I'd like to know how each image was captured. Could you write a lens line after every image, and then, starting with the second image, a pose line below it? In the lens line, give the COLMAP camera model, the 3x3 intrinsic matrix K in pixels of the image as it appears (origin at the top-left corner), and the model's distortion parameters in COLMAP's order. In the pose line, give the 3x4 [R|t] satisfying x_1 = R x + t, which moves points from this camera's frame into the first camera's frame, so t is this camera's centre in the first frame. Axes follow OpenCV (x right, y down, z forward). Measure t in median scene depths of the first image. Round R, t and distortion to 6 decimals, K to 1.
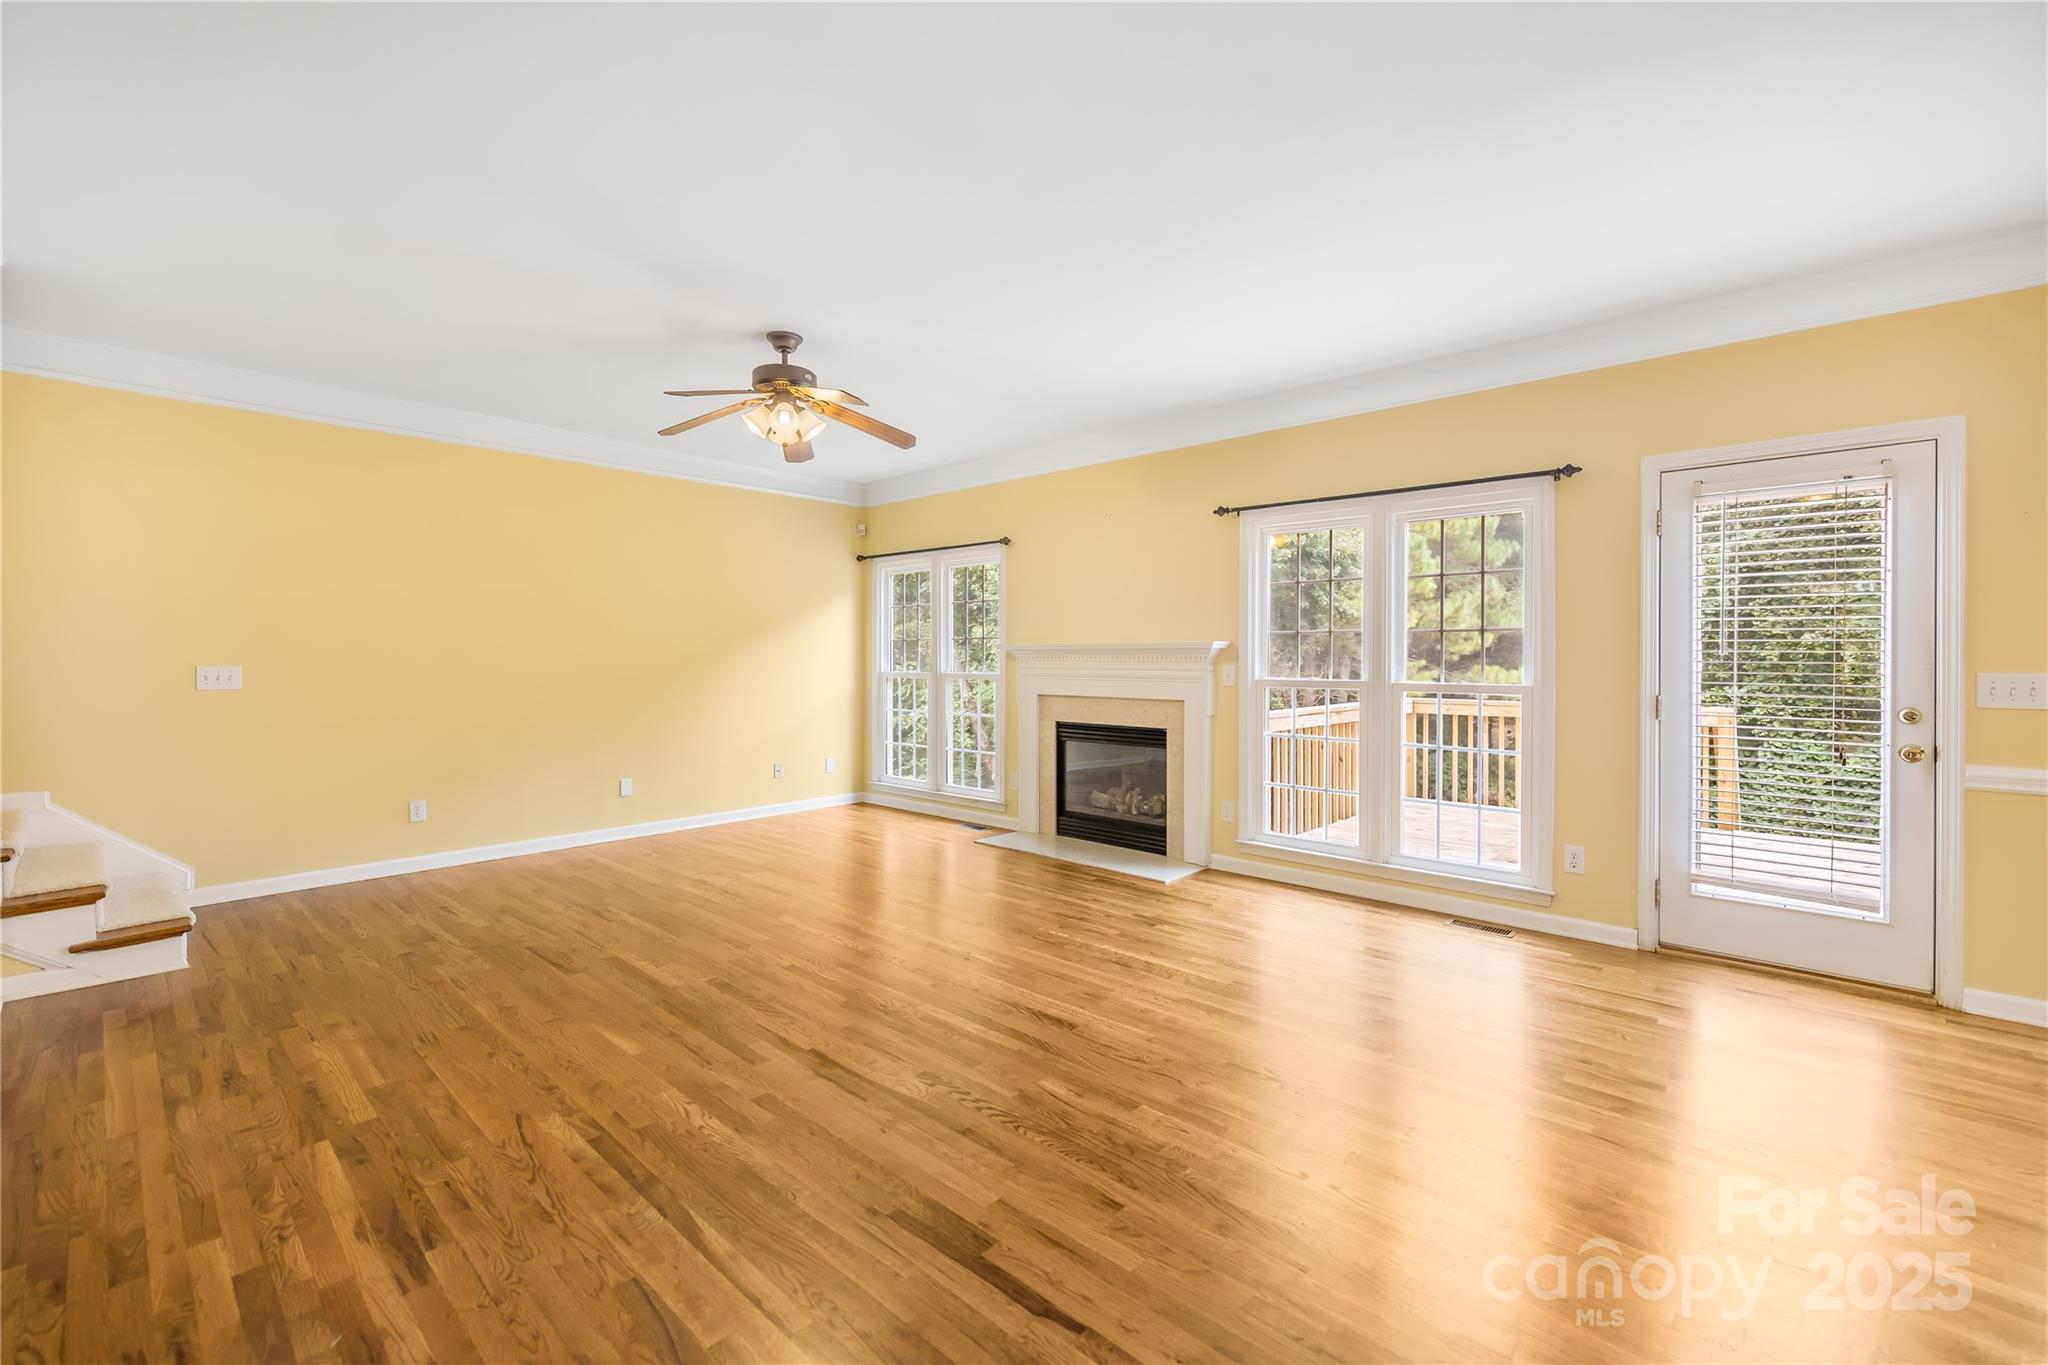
lens RADIAL K [[863.8, 0, 1018.8], [0, 863.8, 669.7], [0, 0, 1]] dist [-0.001049, -0.000234]
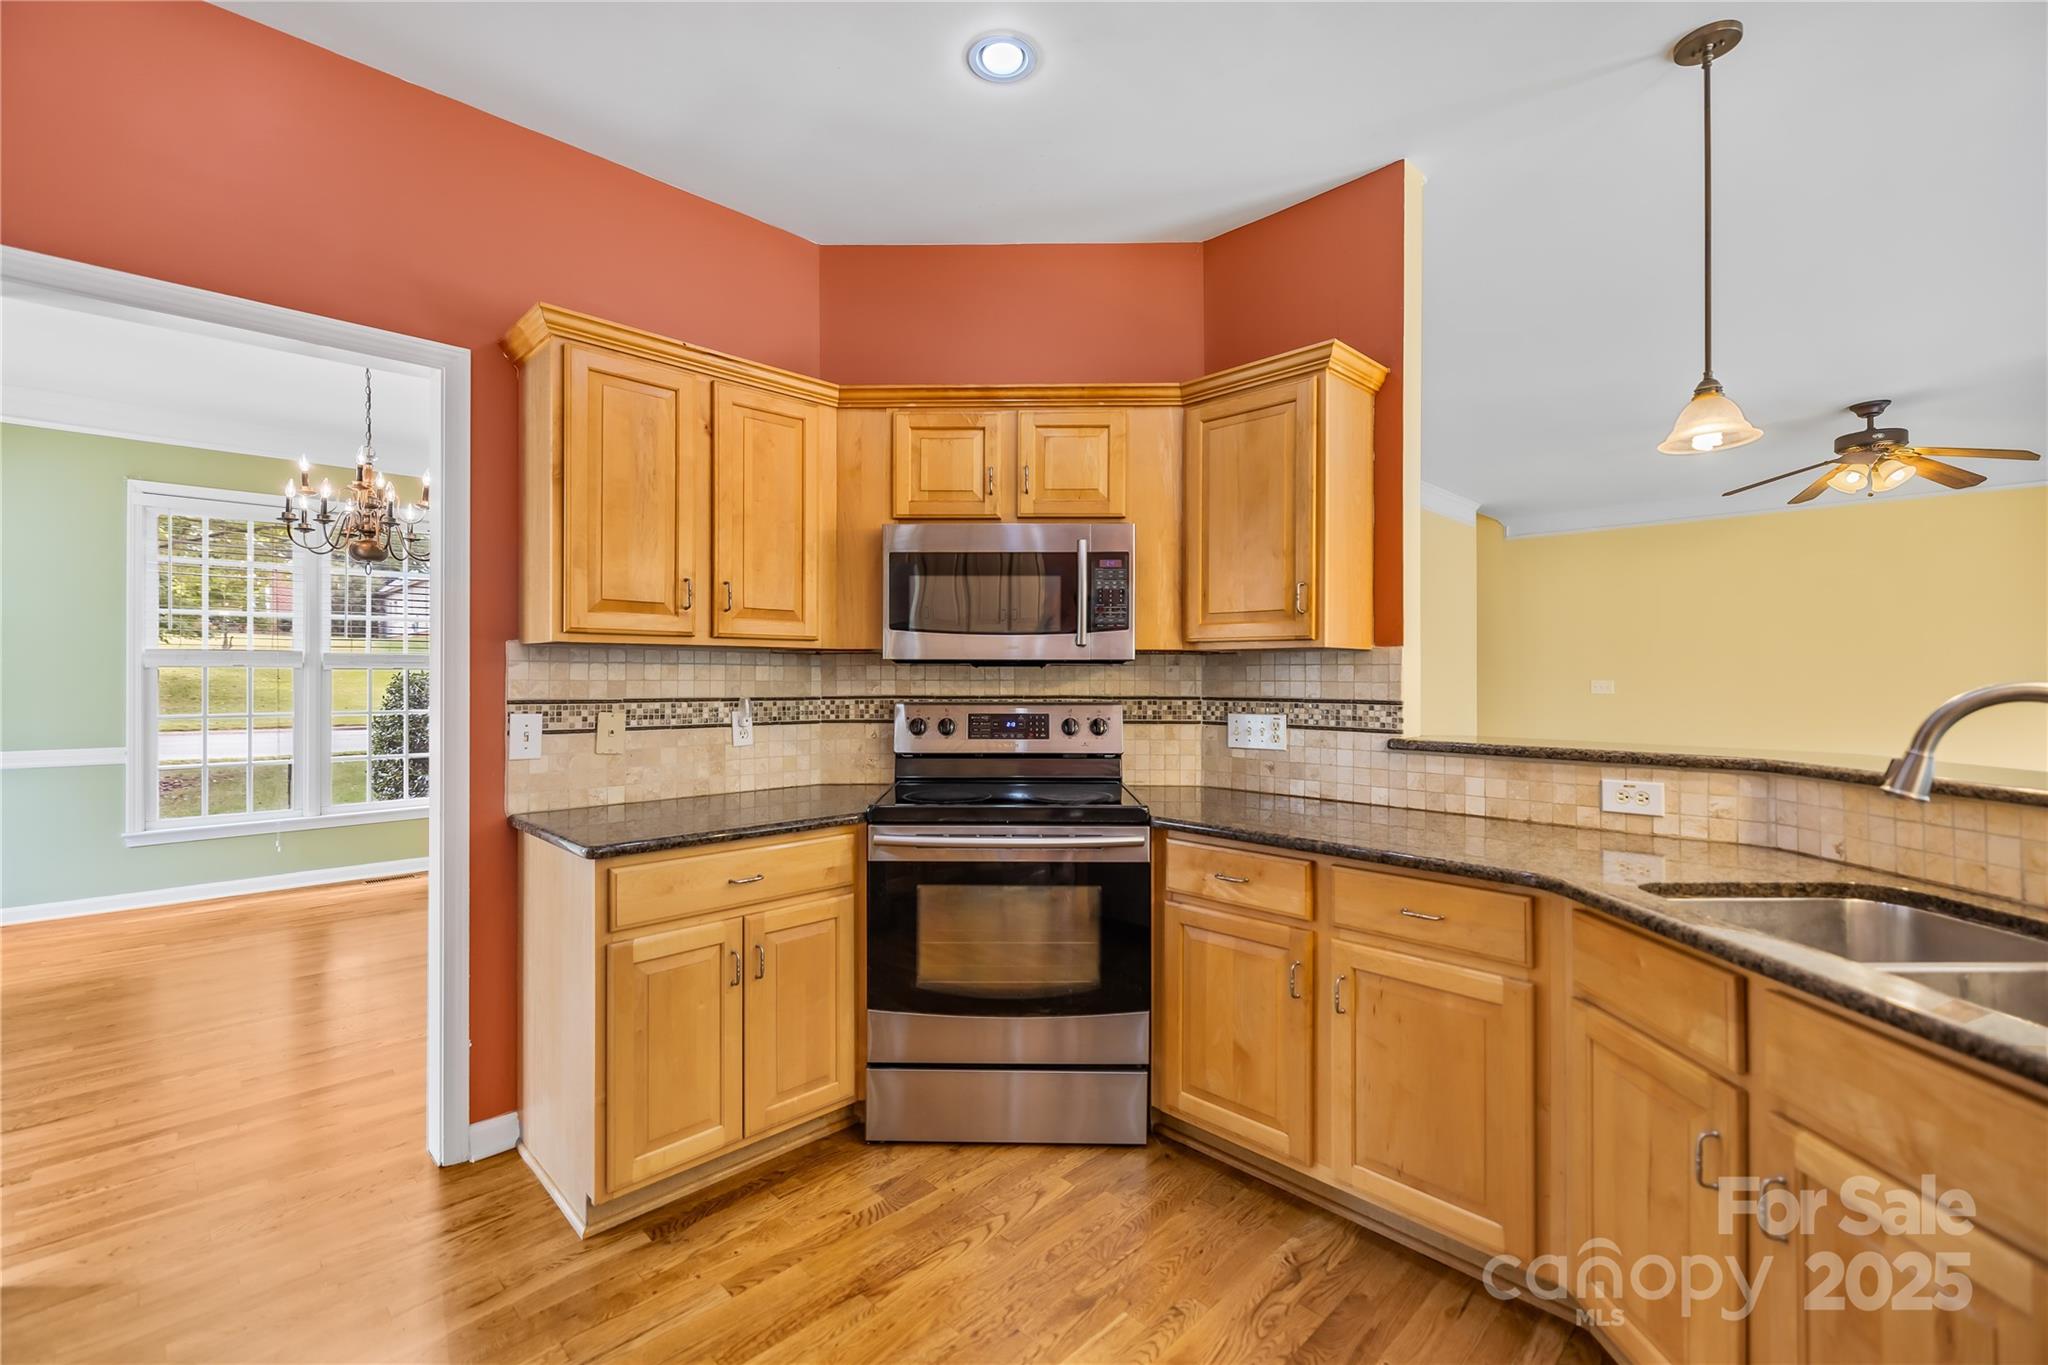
lens RADIAL K [[868.0, 0, 1017.9], [0, 868.0, 673.8], [0, 0, 1]] dist [0.003548, 0.000138]
pose [[-0.046456, -0.004146, -0.998912, 1.019014], [-0.011630, 0.999926, -0.003609, 0.003235], [0.998853, 0.011450, -0.046501, -0.124280]]
